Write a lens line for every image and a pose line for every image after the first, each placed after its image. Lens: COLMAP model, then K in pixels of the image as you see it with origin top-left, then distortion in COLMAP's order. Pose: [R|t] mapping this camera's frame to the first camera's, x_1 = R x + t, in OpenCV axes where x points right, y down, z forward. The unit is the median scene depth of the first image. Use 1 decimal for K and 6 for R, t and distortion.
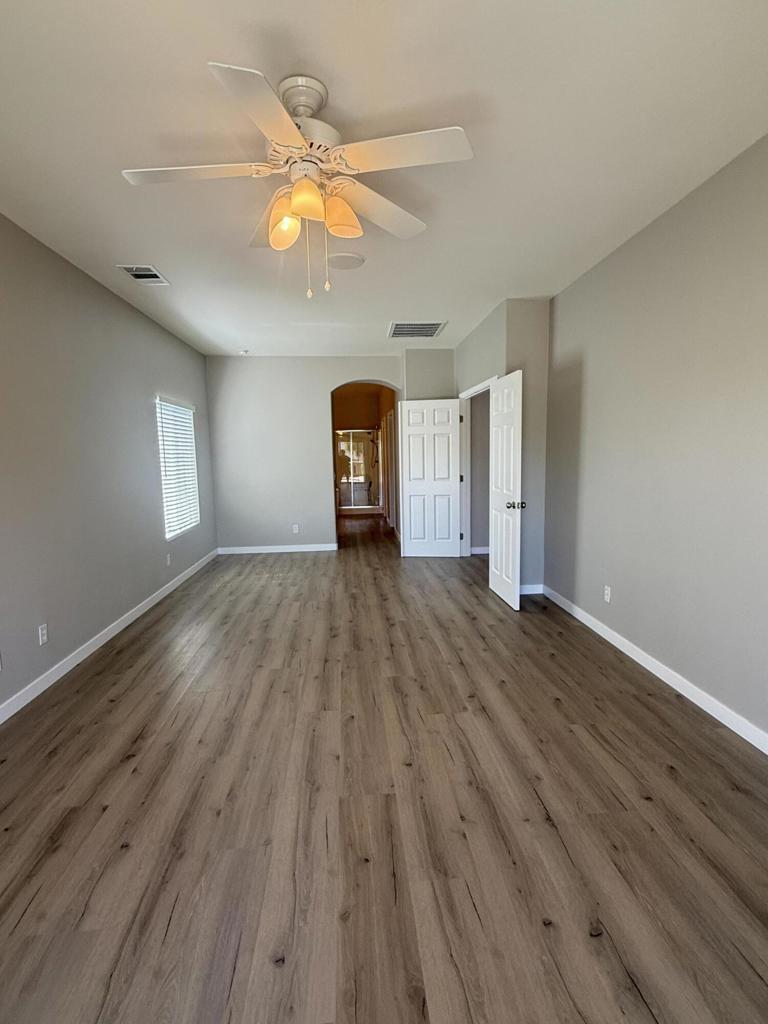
lens RADIAL K [[512.5, 0, 381.6], [0, 512.5, 511.3], [0, 0, 1]] dist [0.000561, 0.000120]
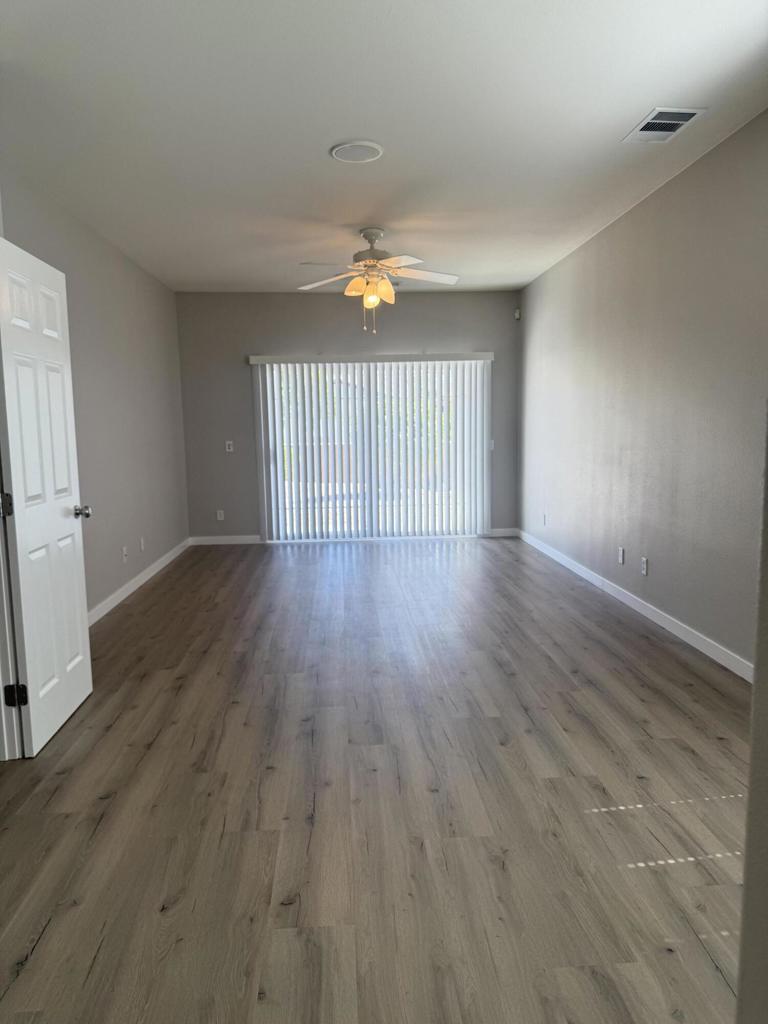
lens RADIAL K [[696.1, 0, 384.8], [0, 696.1, 513.5], [0, 0, 1]] dist [0.020005, -0.007593]
pose [[-0.999299, 0.035702, 0.011271, -0.081918], [0.037364, 0.970008, 0.240182, -0.172653], [-0.002358, 0.240435, -0.970662, 1.658956]]
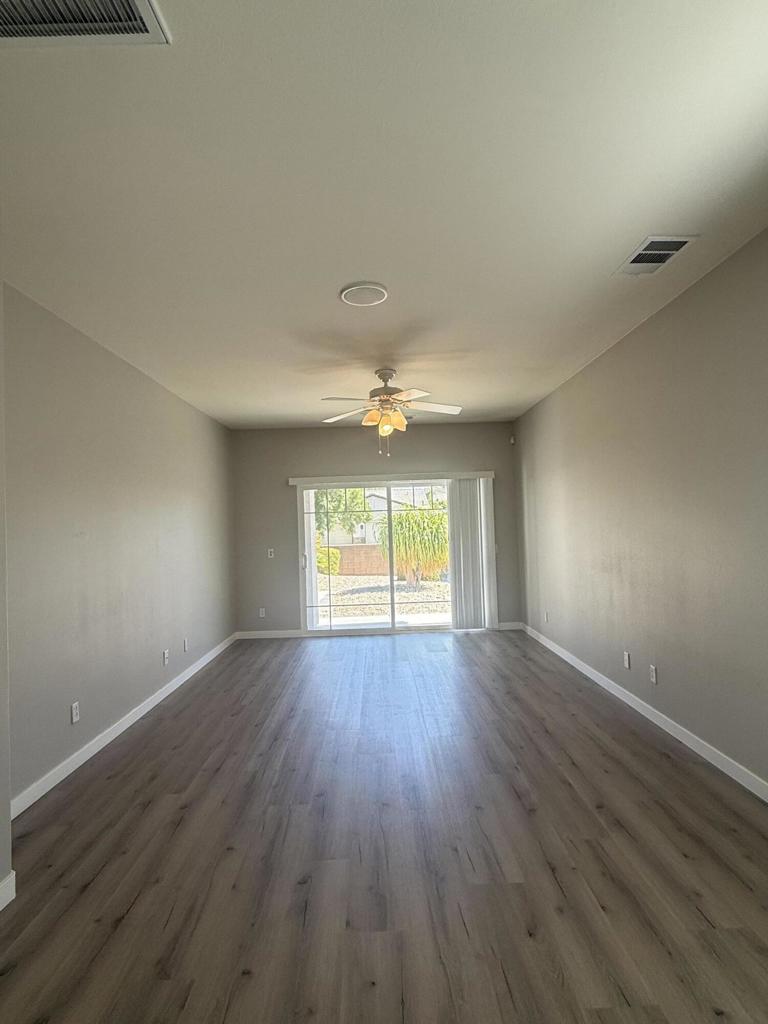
lens RADIAL K [[541.2, 0, 383.9], [0, 541.2, 514.8], [0, 0, 1]] dist [-0.003750, 0.001194]
pose [[-0.997237, 0.053214, 0.051827, -0.101726], [0.057751, 0.994230, 0.090396, -0.169921], [-0.046718, 0.093139, -0.994556, 1.477254]]
